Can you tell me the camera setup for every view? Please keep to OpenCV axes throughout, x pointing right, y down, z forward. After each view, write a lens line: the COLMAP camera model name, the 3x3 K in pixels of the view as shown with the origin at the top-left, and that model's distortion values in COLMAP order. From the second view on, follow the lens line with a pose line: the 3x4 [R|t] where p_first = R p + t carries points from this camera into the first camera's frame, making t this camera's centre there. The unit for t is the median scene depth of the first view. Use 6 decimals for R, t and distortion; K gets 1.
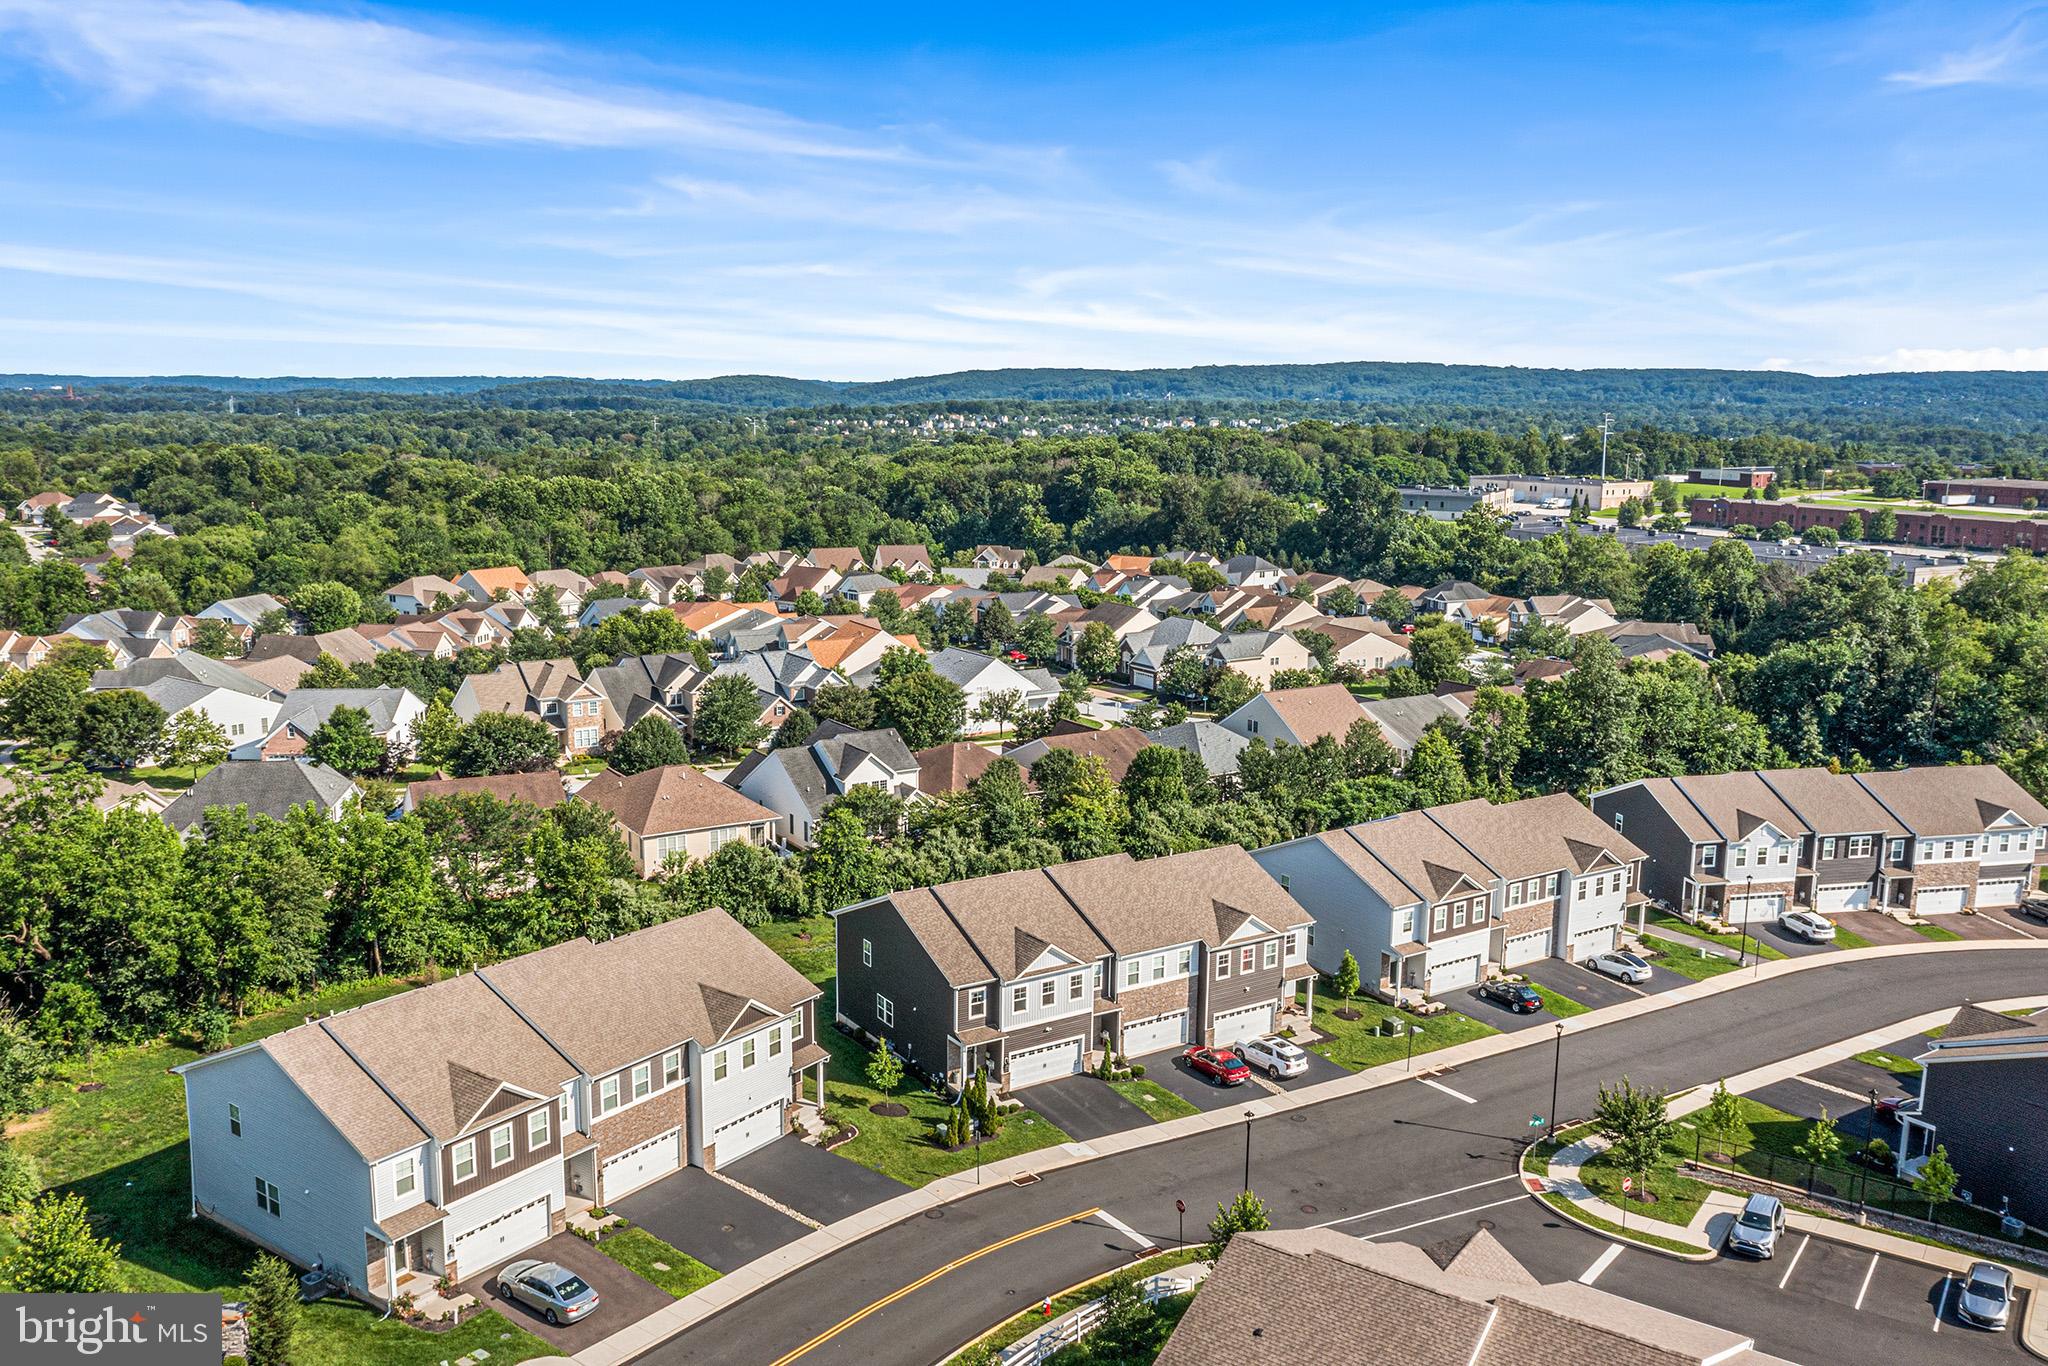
lens RADIAL K [[1627.7, 0, 1024.0], [0, 1627.7, 683.0], [0, 0, 1]] dist [-0.013634, -0.002974]
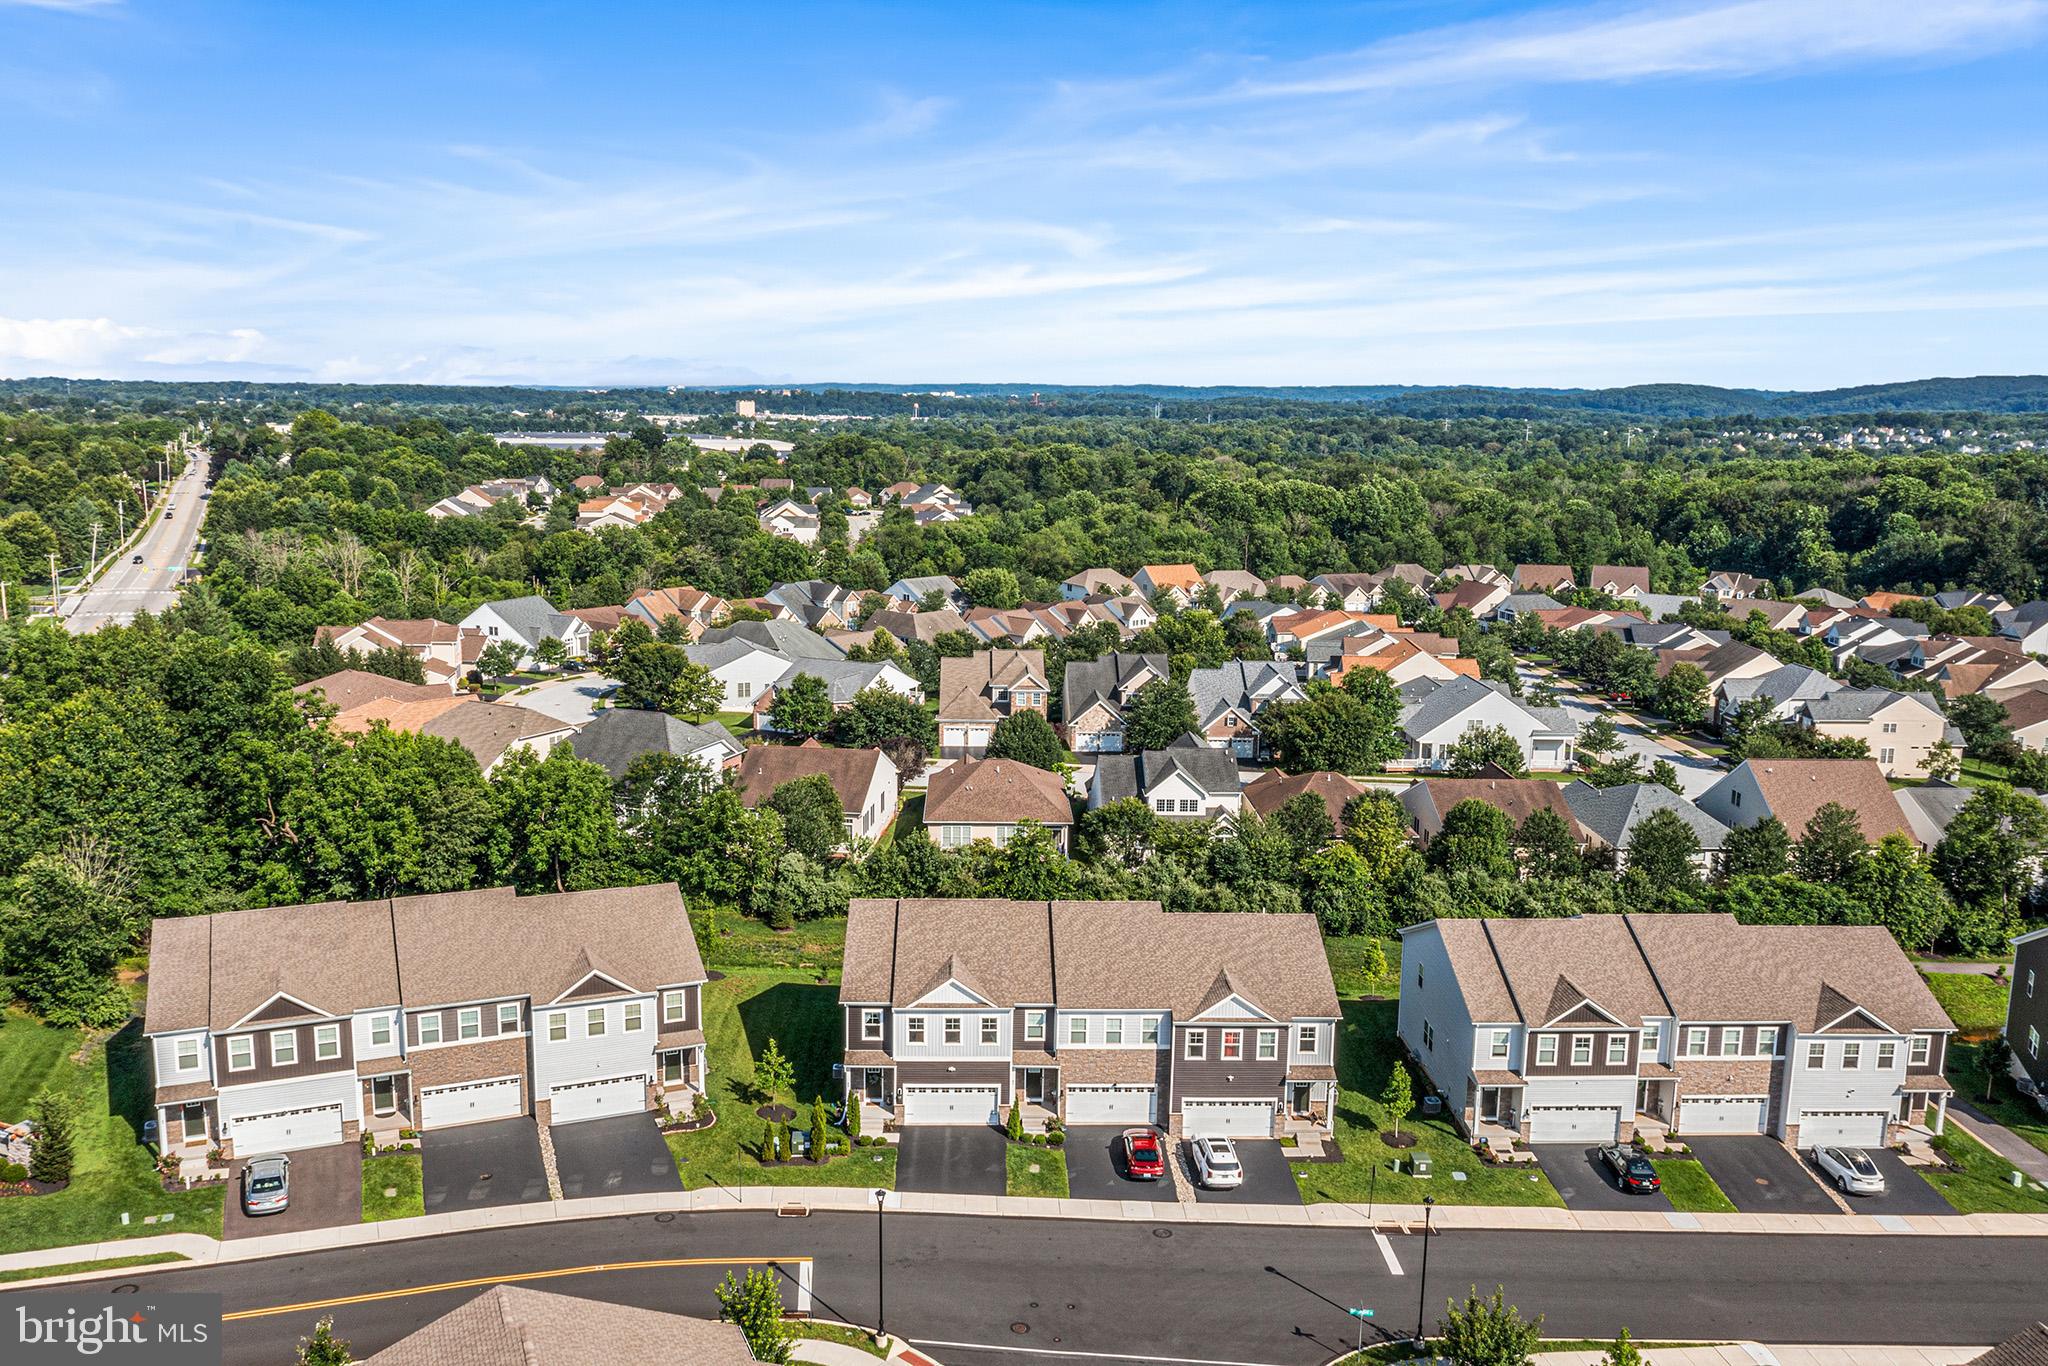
lens RADIAL K [[1627.7, 0, 1024.0], [0, 1627.7, 683.0], [0, 0, 1]] dist [-0.013634, -0.002974]
pose [[0.854087, 0.091176, -0.512077, 0.349503], [-0.093923, 0.995367, 0.020573, -0.020856], [0.511580, 0.030525, 0.858693, 0.148145]]
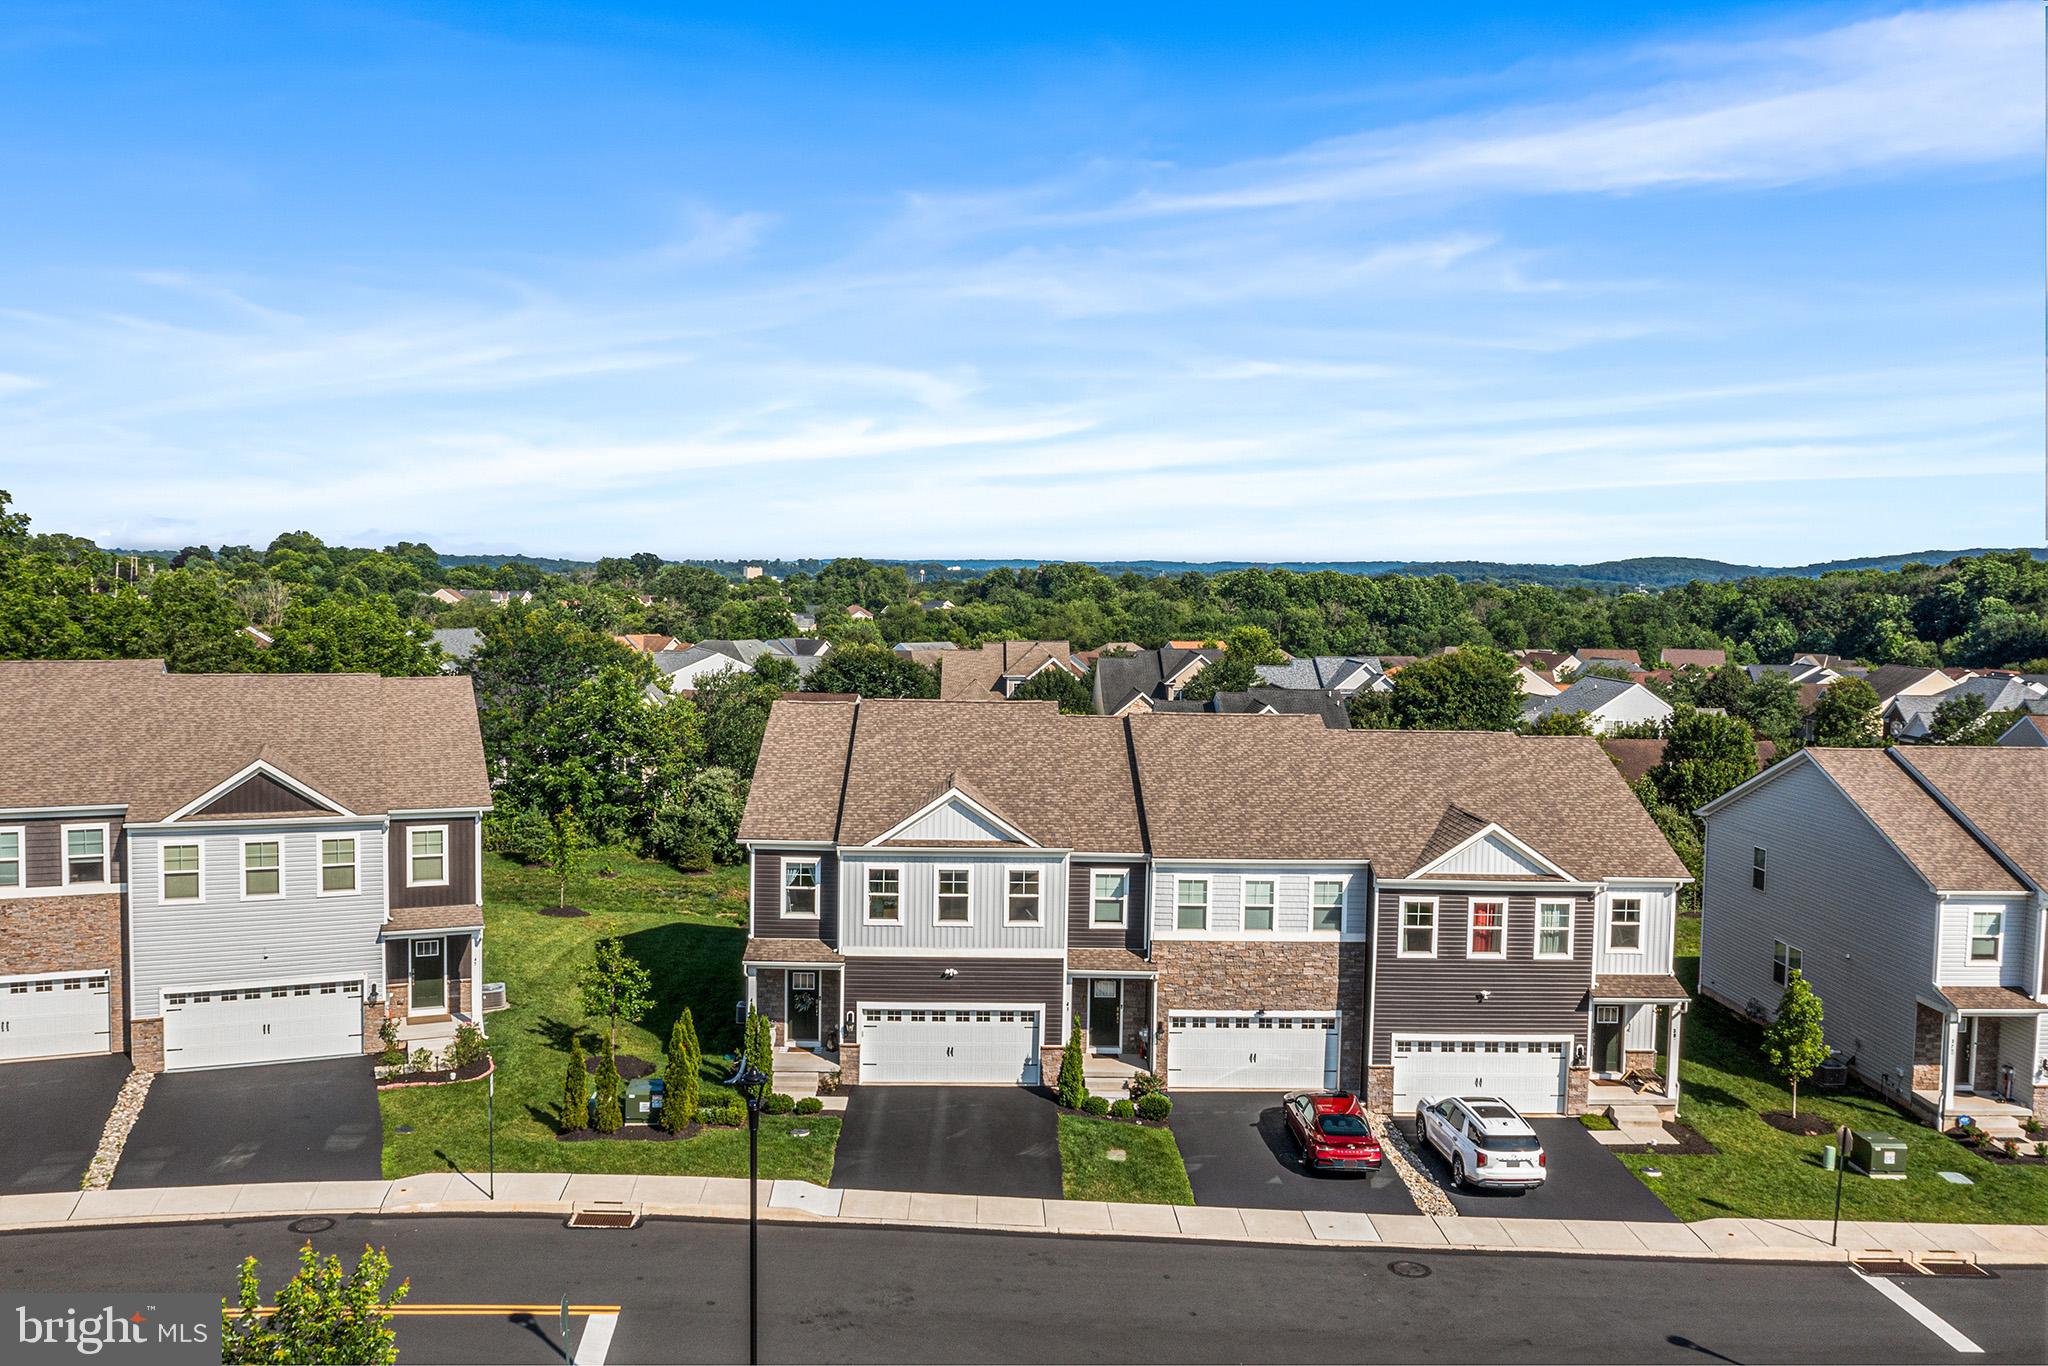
lens RADIAL K [[1610.3, 0, 1024.0], [0, 1610.3, 683.0], [0, 0, 1]] dist [-0.007551, -0.009067]
pose [[0.852686, 0.036500, -0.521147, 0.192996], [-0.095952, 0.991528, -0.087549, 0.115382], [0.513536, 0.124657, 0.848965, 0.409365]]
